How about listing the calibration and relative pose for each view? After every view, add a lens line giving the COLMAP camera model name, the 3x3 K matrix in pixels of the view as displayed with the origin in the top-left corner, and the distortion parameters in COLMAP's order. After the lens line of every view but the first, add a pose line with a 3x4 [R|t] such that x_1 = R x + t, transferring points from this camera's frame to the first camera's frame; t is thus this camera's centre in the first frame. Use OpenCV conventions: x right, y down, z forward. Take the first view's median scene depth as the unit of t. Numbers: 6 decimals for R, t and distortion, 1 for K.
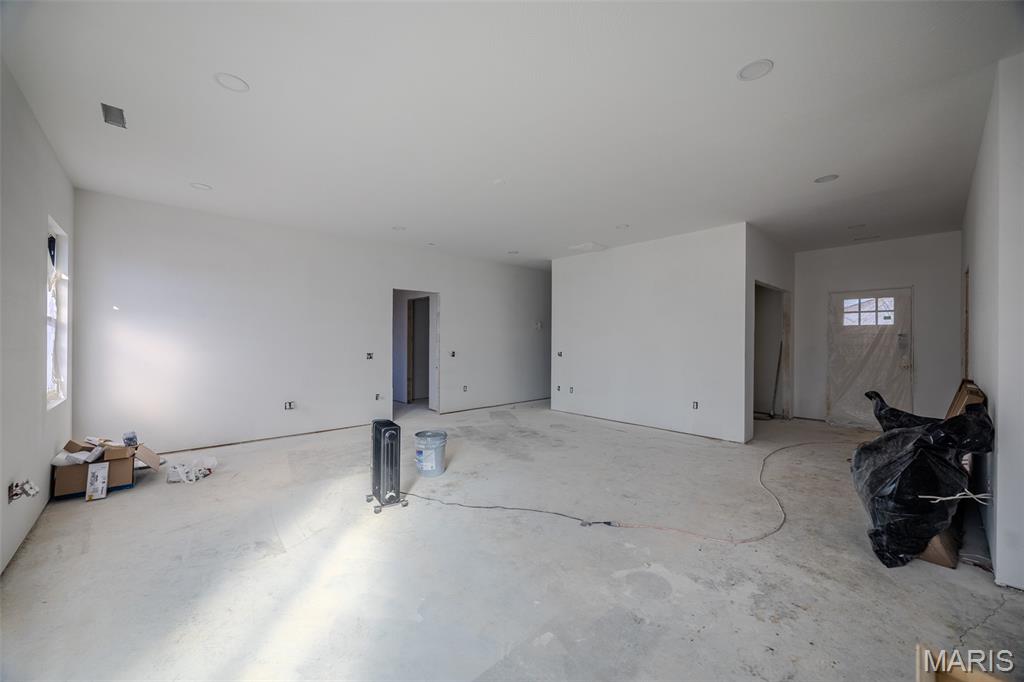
lens RADIAL K [[389.4, 0, 514.6], [0, 389.4, 341.6], [0, 0, 1]] dist [-0.002953, -0.000169]
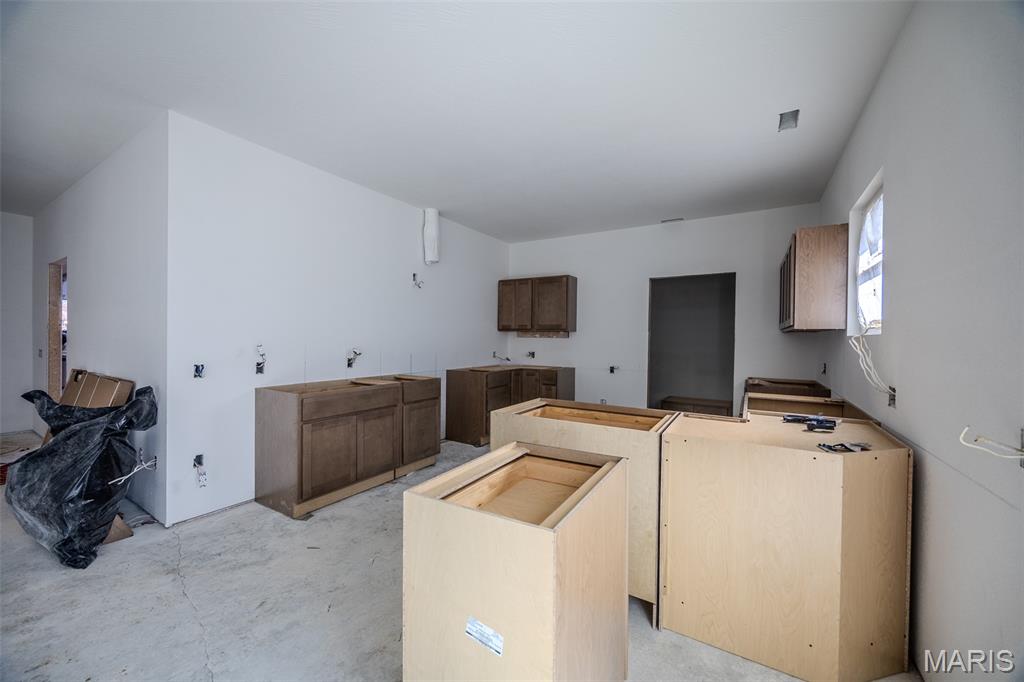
lens RADIAL K [[389.4, 0, 514.6], [0, 389.4, 341.6], [0, 0, 1]] dist [-0.002953, -0.000169]
pose [[-0.266910, -0.016504, 0.963580, -0.210052], [-0.011362, 0.999838, 0.013978, -0.006726], [-0.963654, -0.007217, -0.267054, 0.199838]]
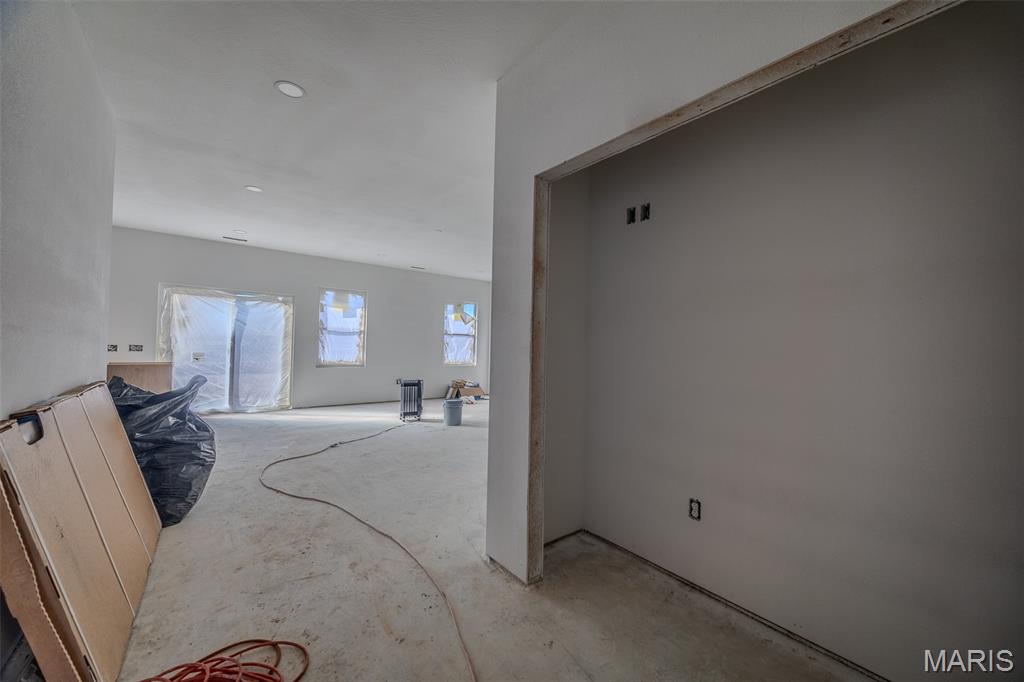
lens RADIAL K [[389.4, 0, 514.6], [0, 389.4, 341.6], [0, 0, 1]] dist [-0.002953, -0.000169]
pose [[-0.069084, -0.014613, -0.997504, 1.973777], [-0.027088, 0.999552, -0.012767, 0.023597], [0.997243, 0.026138, -0.069449, 1.983356]]
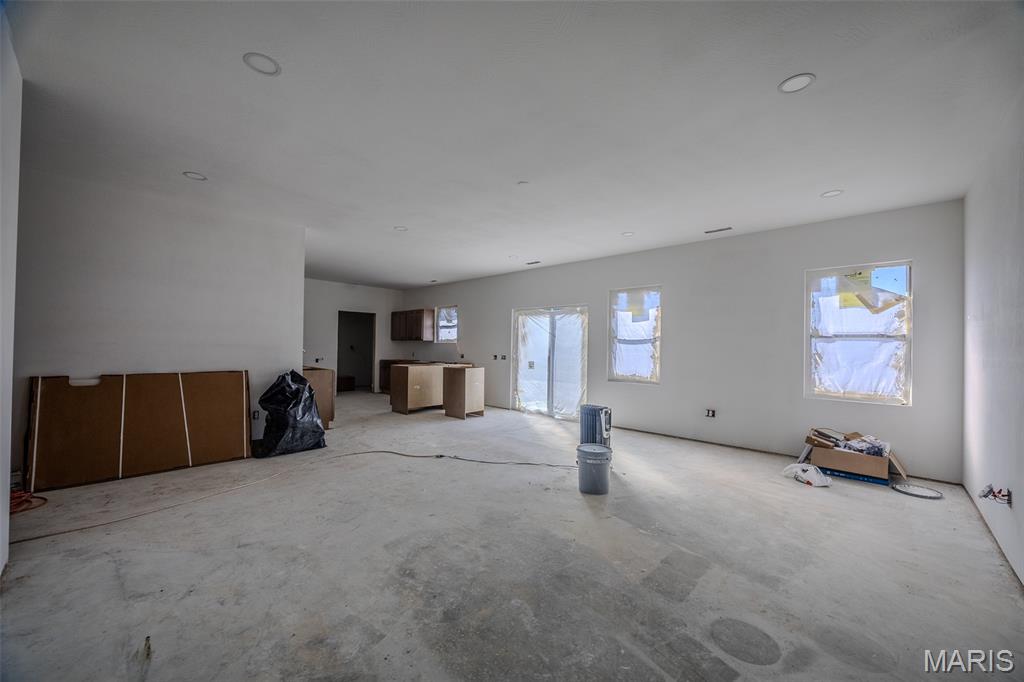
lens RADIAL K [[388.0, 0, 517.3], [0, 388.0, 343.2], [0, 0, 1]] dist [0.000706, 0.000193]
pose [[-0.997355, -0.018929, -0.070181, 0.054009], [-0.018471, 0.999804, -0.007160, -0.000662], [0.070303, -0.005845, -0.997509, 2.798027]]
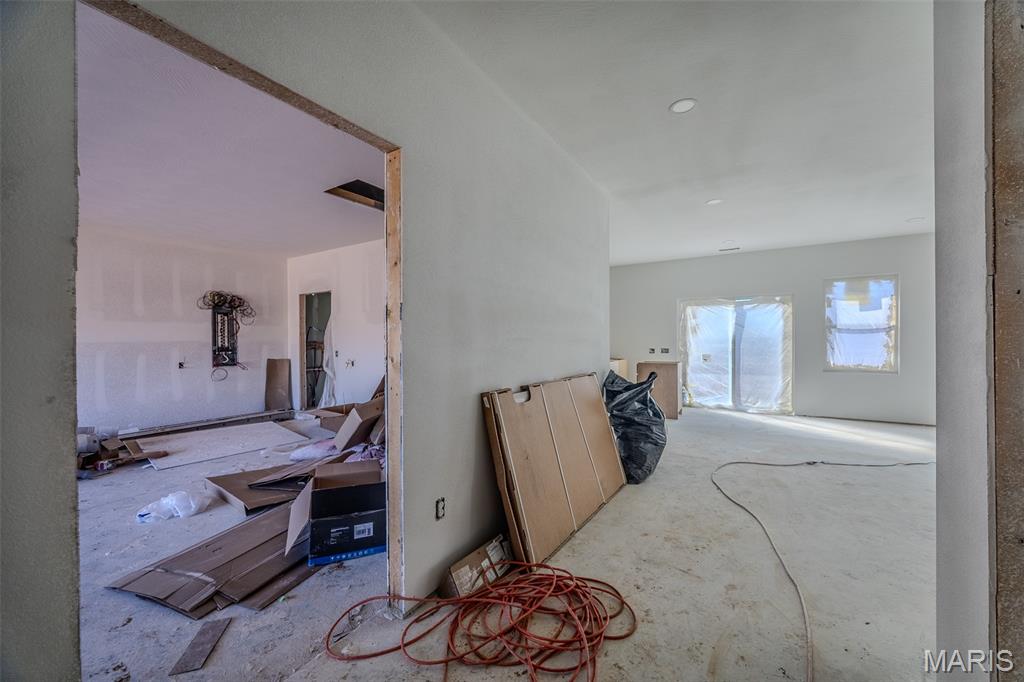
lens RADIAL K [[389.4, 0, 514.6], [0, 389.4, 341.6], [0, 0, 1]] dist [-0.002953, -0.000169]
pose [[-0.966779, 0.000420, -0.255614, 1.761410], [0.000387, 1.000000, 0.000180, 0.021897], [0.255614, 0.000076, -0.966779, 2.217842]]
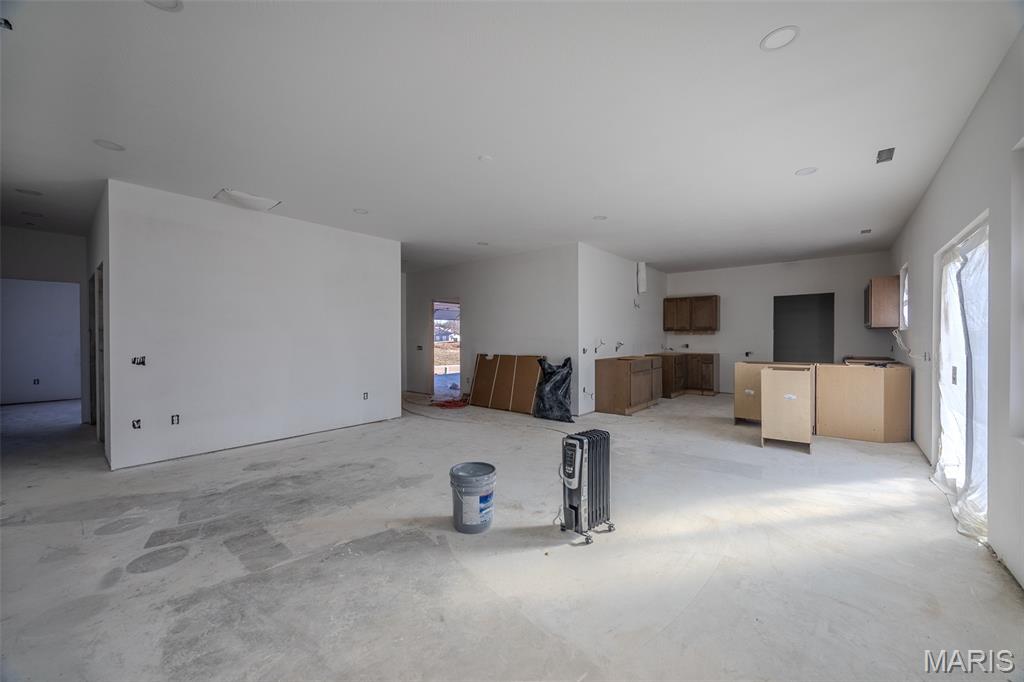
lens RADIAL K [[389.4, 0, 514.6], [0, 389.4, 341.6], [0, 0, 1]] dist [-0.002953, -0.000169]
pose [[-0.128099, -0.012263, 0.991686, -1.333908], [0.006852, 0.999889, 0.013249, 0.003017], [-0.991738, 0.008493, -0.128000, 1.487291]]
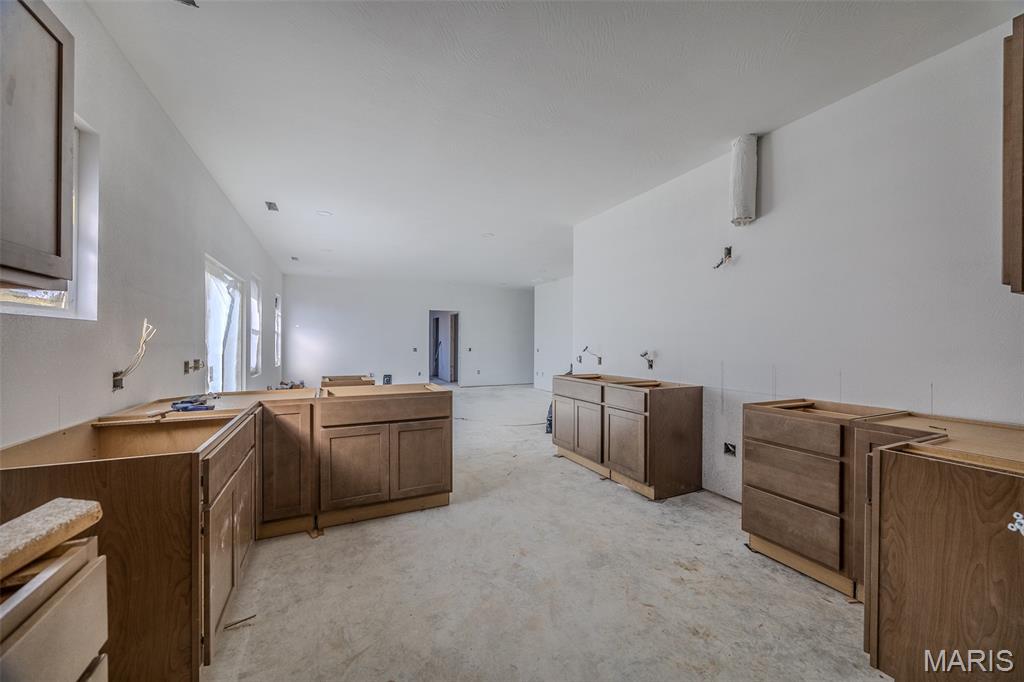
lens RADIAL K [[388.0, 0, 517.3], [0, 388.0, 343.2], [0, 0, 1]] dist [0.000706, 0.000193]
pose [[0.955261, 0.001097, -0.295763, 1.298919], [-0.001643, 0.999997, -0.001599, 0.021837], [0.295761, 0.002013, 0.955260, -1.171016]]
